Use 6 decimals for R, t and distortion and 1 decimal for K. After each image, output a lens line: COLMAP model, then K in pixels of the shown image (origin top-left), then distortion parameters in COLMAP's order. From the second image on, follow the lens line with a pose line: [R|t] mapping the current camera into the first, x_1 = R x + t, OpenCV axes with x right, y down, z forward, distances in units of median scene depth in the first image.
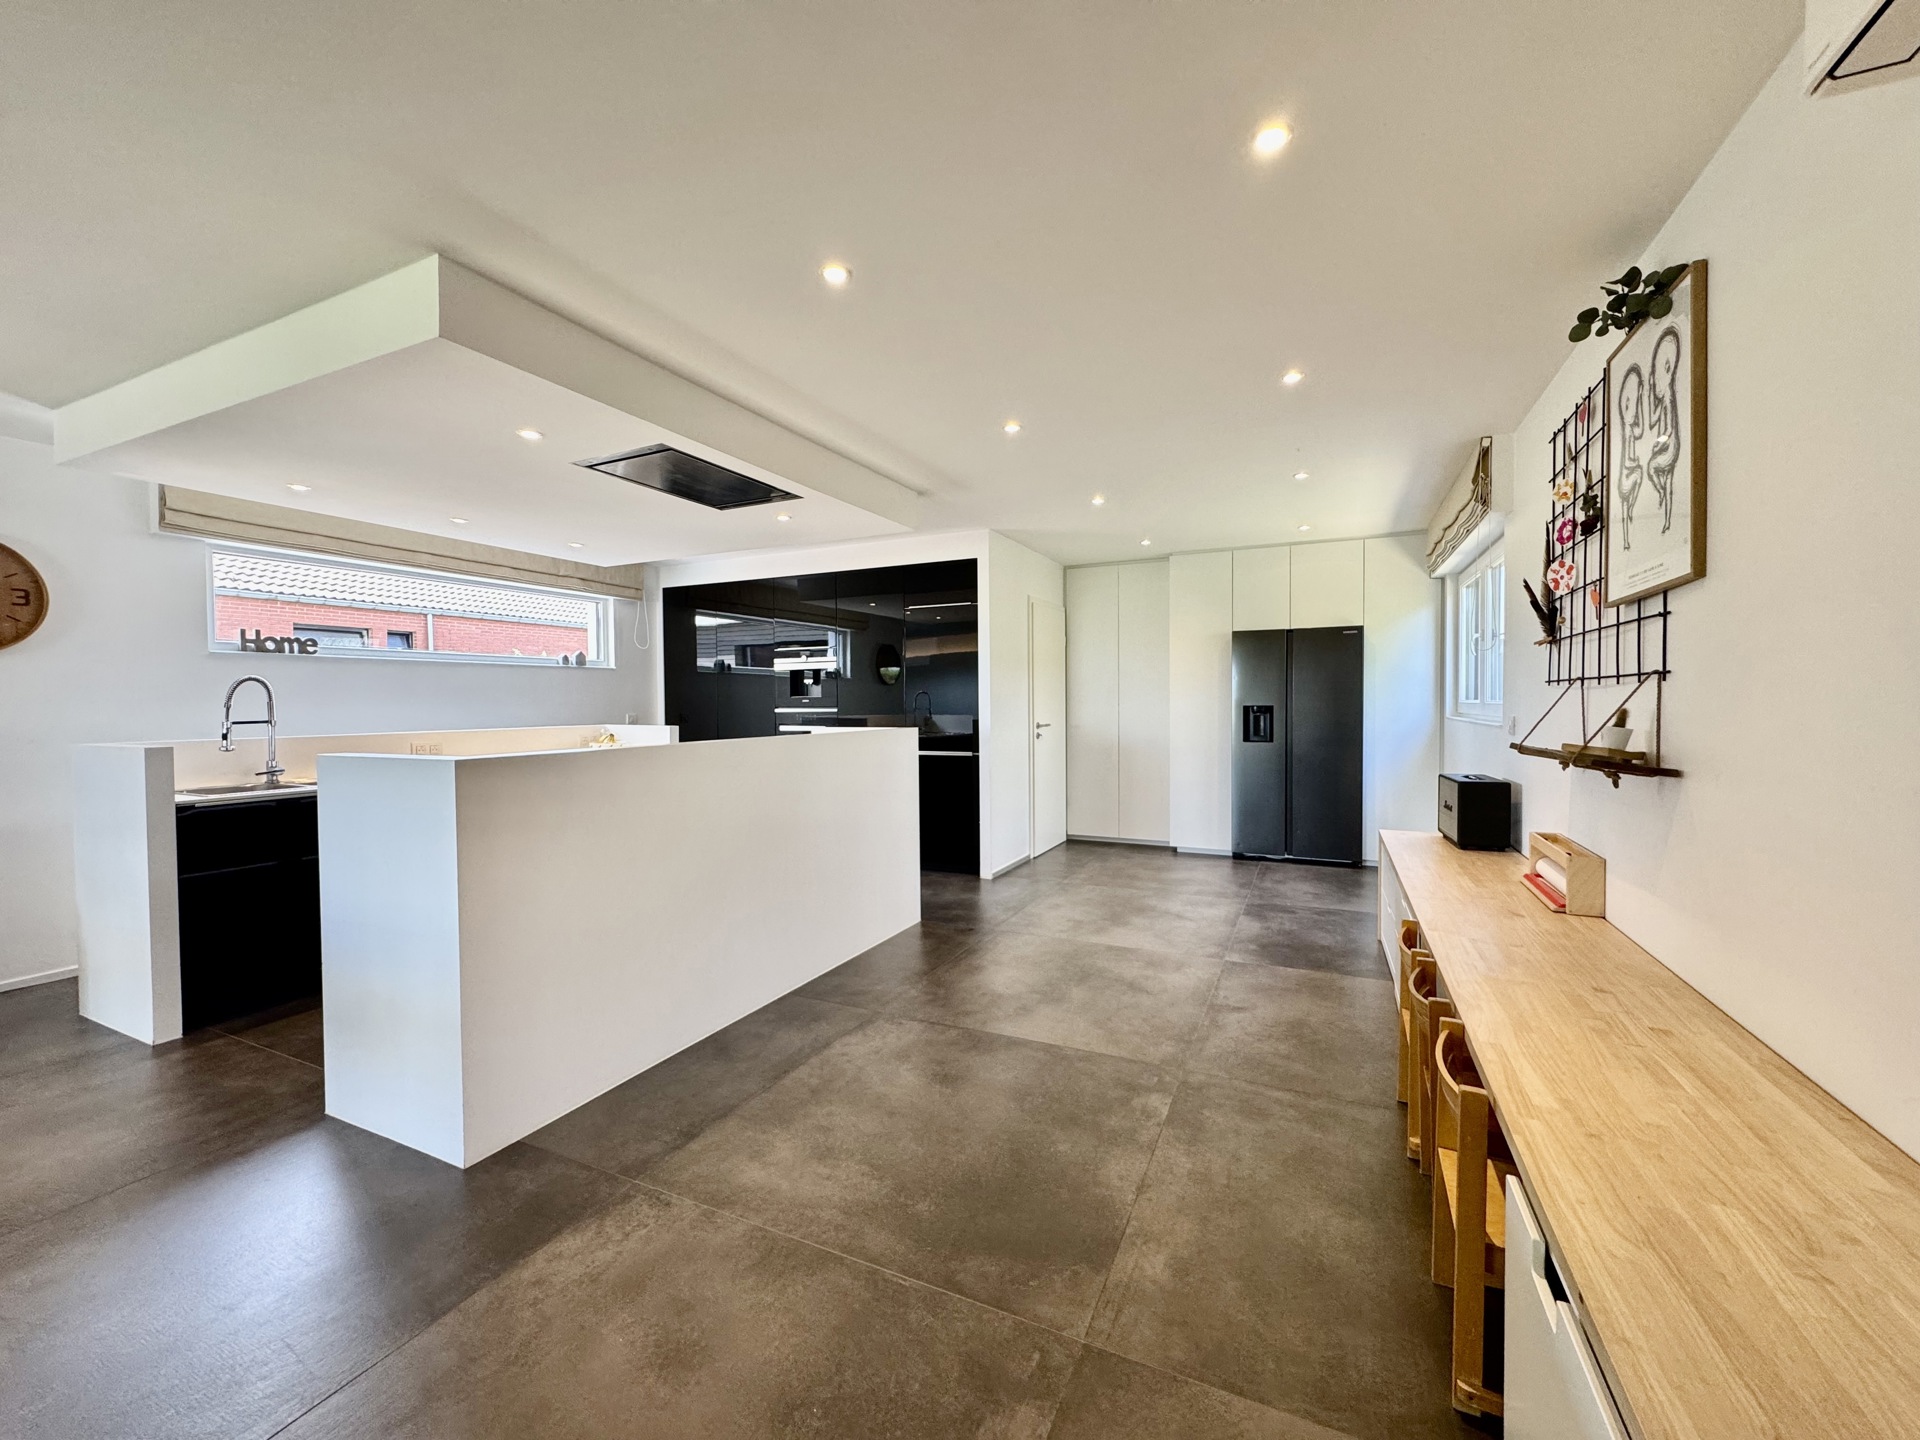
lens RADIAL K [[766.2, 0, 966.2], [0, 766.2, 713.9], [0, 0, 1]] dist [-0.003481, 0.000617]
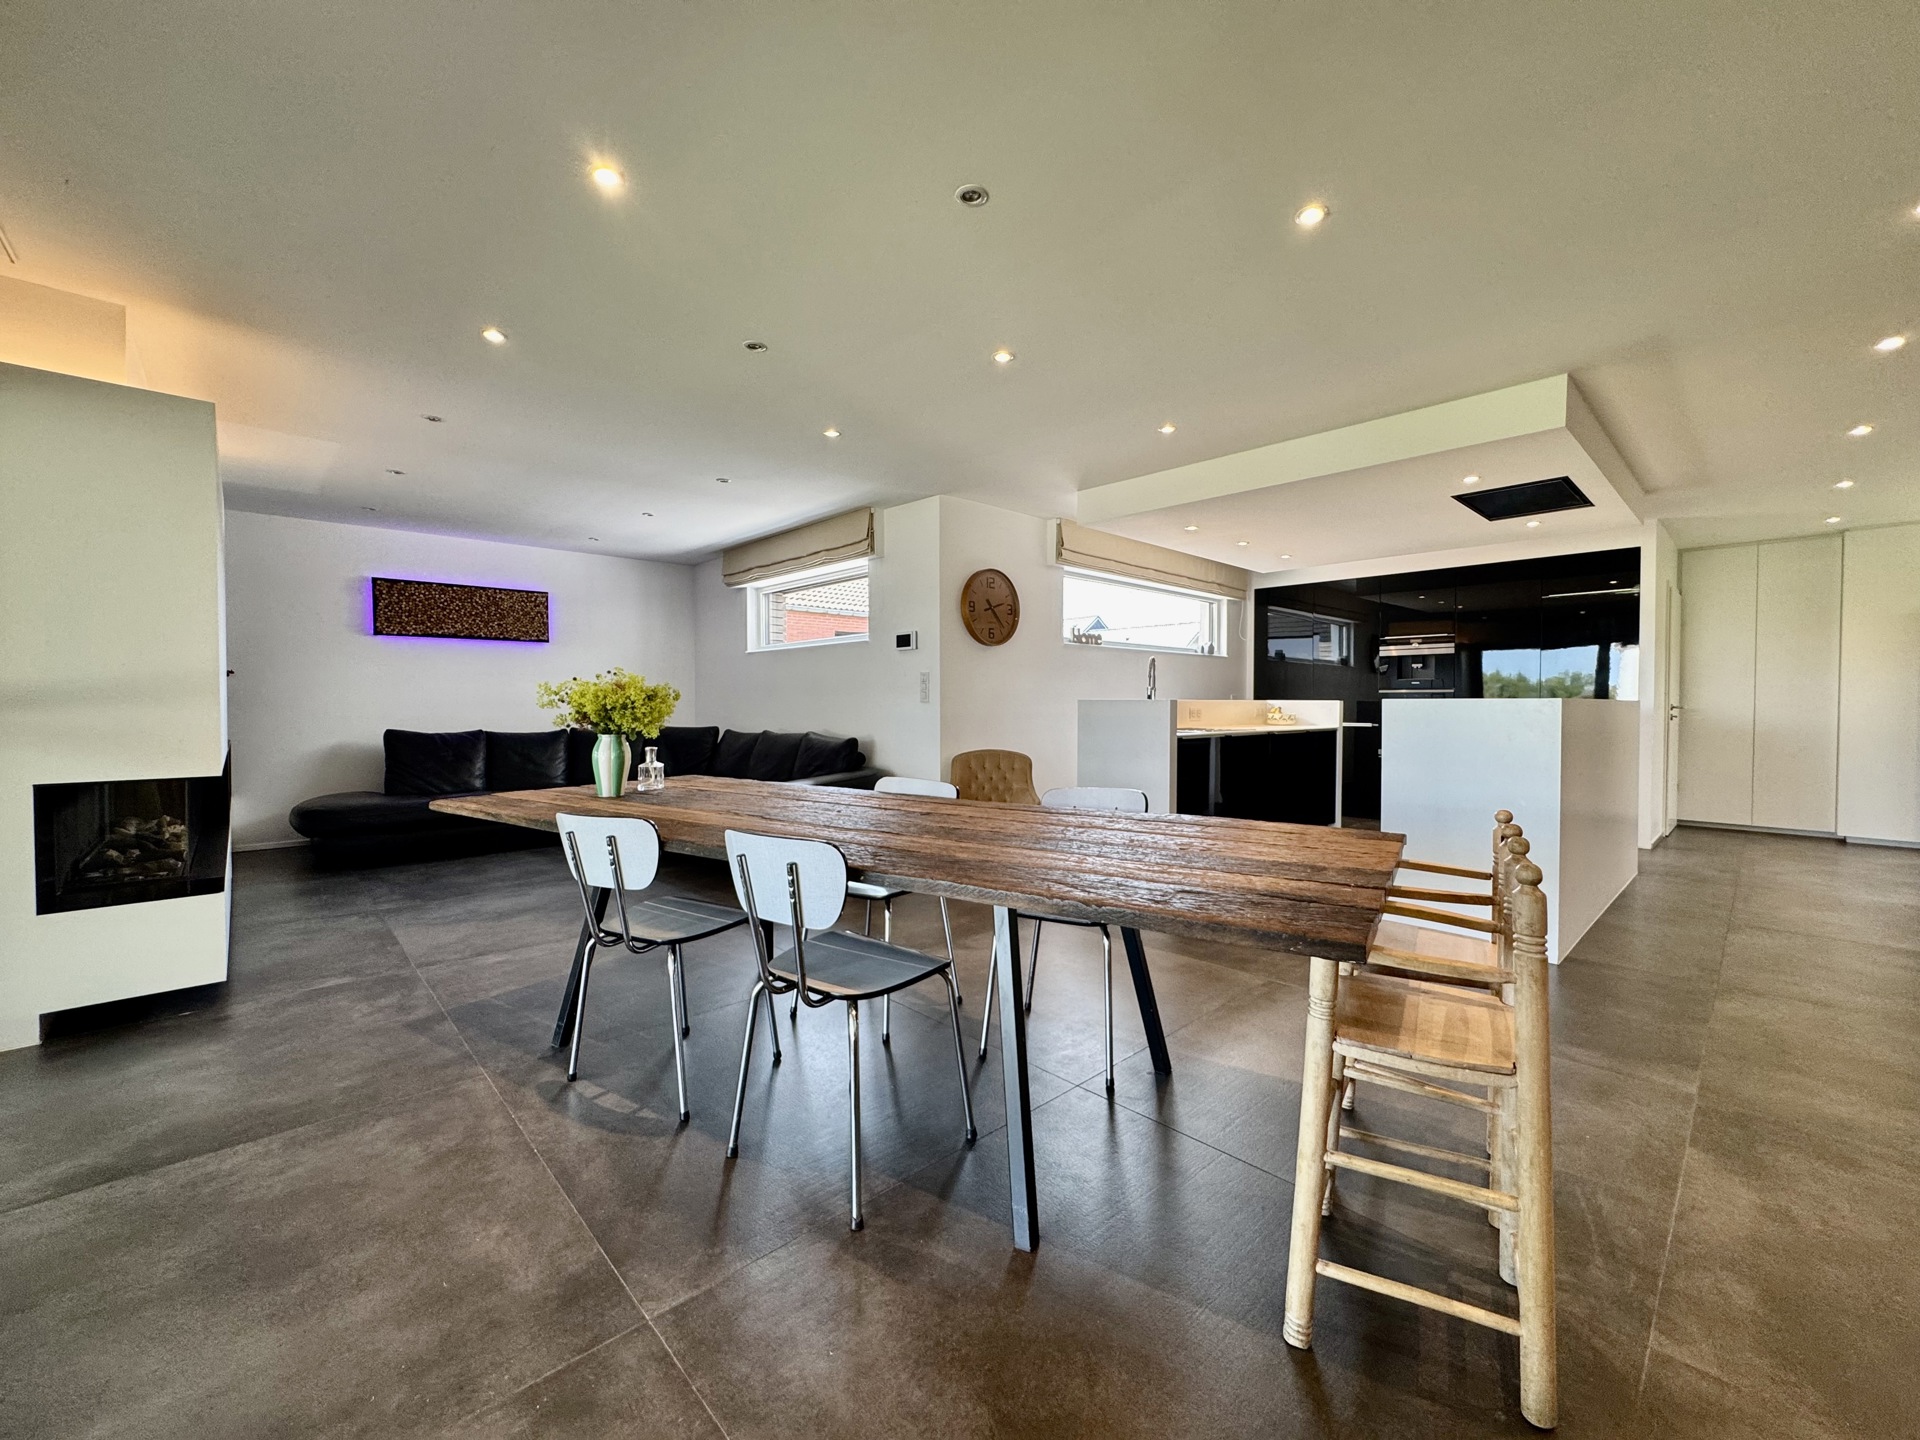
lens RADIAL K [[766.2, 0, 959.2], [0, 766.2, 717.4], [0, 0, 1]] dist [-0.003481, 0.000617]
pose [[0.928217, 0.017261, -0.371639, -0.406340], [-0.014757, 0.999845, 0.009581, 0.032515], [0.371747, -0.003409, 0.928328, -0.297395]]
